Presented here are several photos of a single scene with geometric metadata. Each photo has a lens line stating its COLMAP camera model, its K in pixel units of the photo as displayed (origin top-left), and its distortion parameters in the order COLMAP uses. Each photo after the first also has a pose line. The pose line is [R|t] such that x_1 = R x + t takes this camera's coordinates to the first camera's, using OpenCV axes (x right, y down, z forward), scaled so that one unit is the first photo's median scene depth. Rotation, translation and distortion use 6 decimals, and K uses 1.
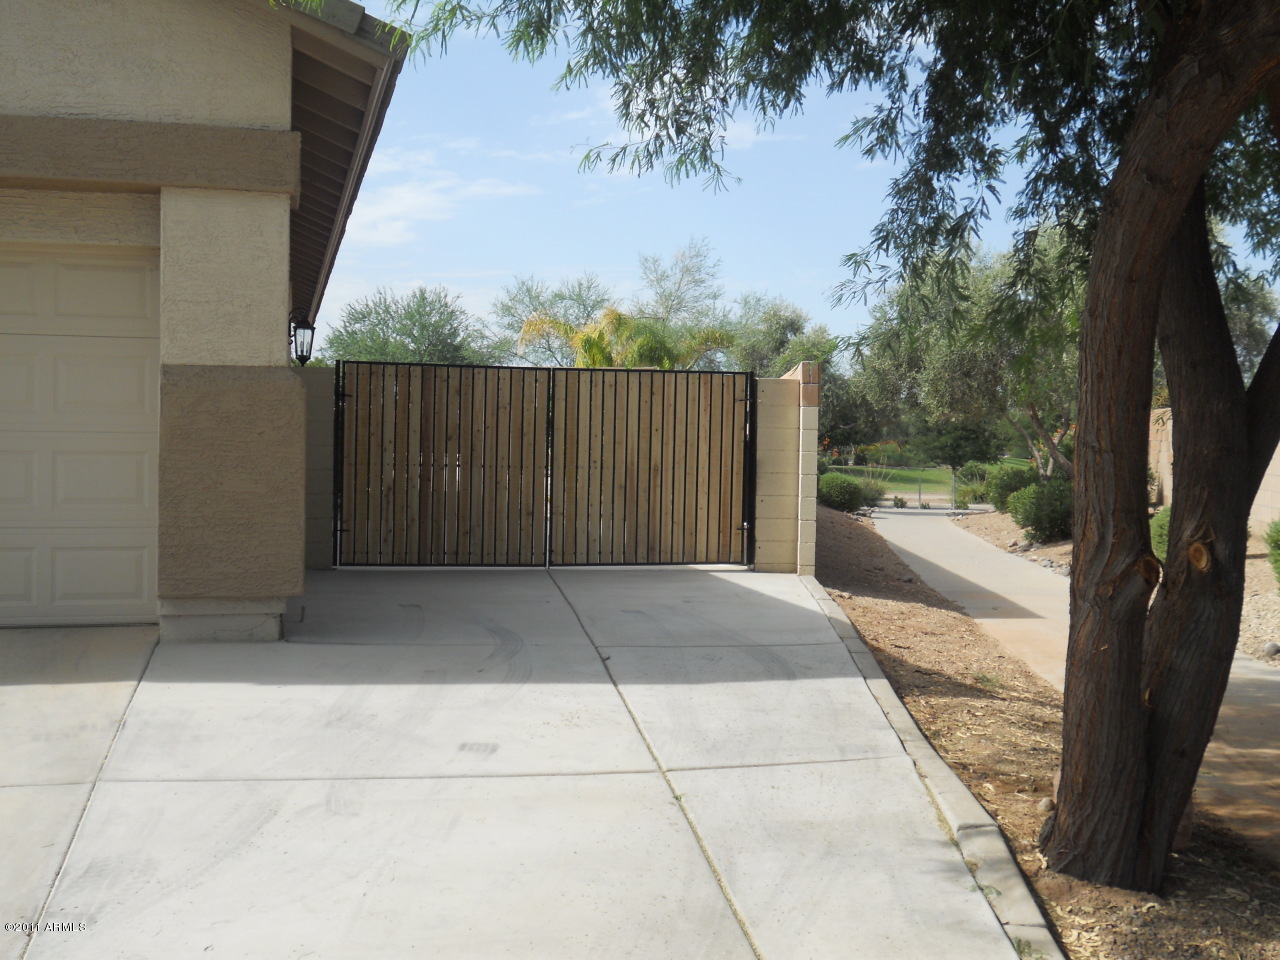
lens RADIAL K [[1470.1, 0, 638.7], [0, 1470.1, 451.1], [0, 0, 1]] dist [-0.038895, -0.024834]
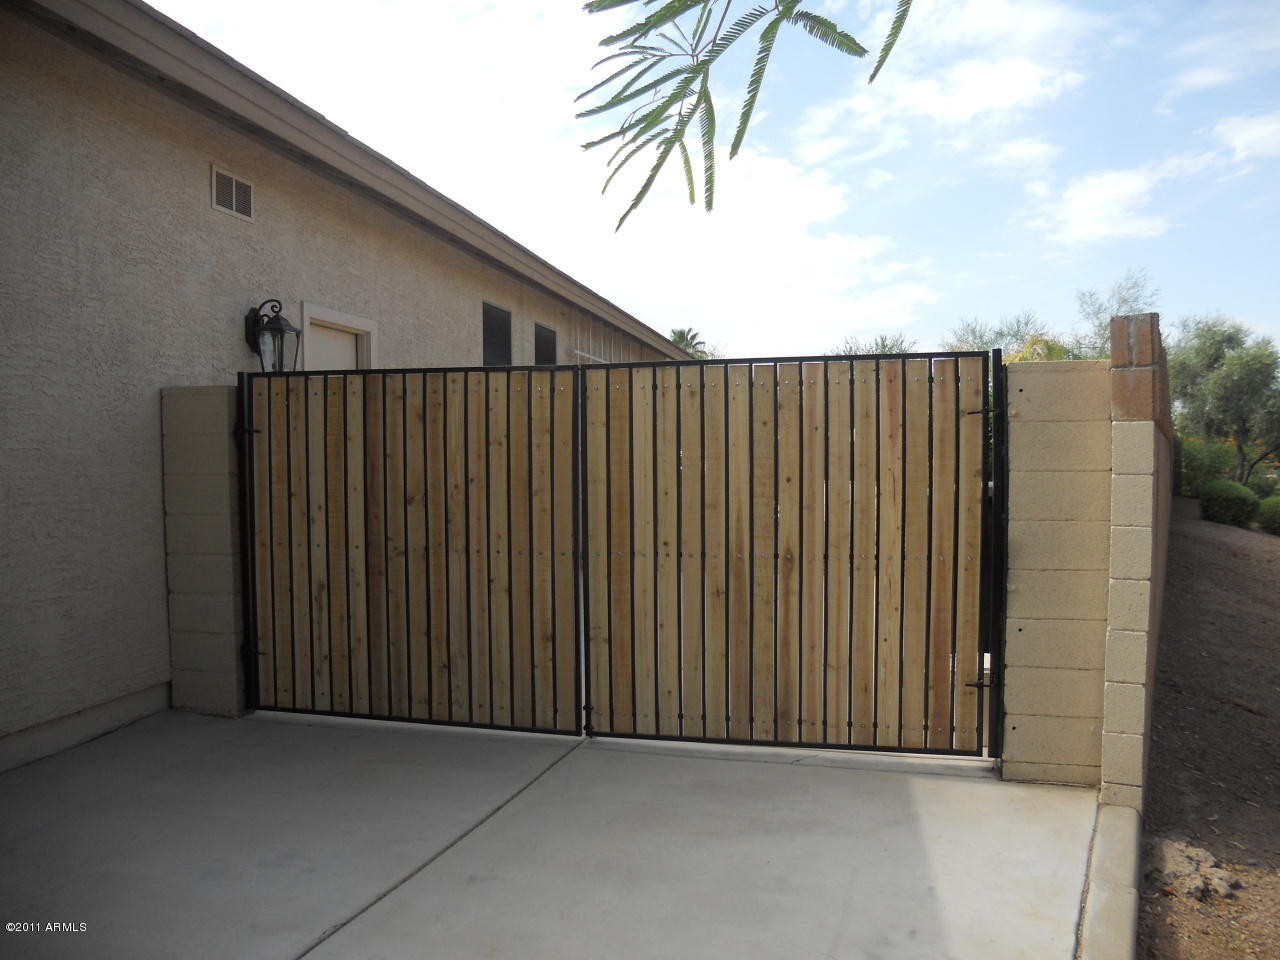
lens RADIAL K [[970.1, 0, 639.8], [0, 970.1, 523.5], [0, 0, 1]] dist [-0.079867, 0.093759]
pose [[0.892256, 0.010461, -0.451409, 0.114447], [0.016943, 0.998252, 0.056623, -0.018893], [0.451212, -0.058170, 0.890519, 0.688132]]
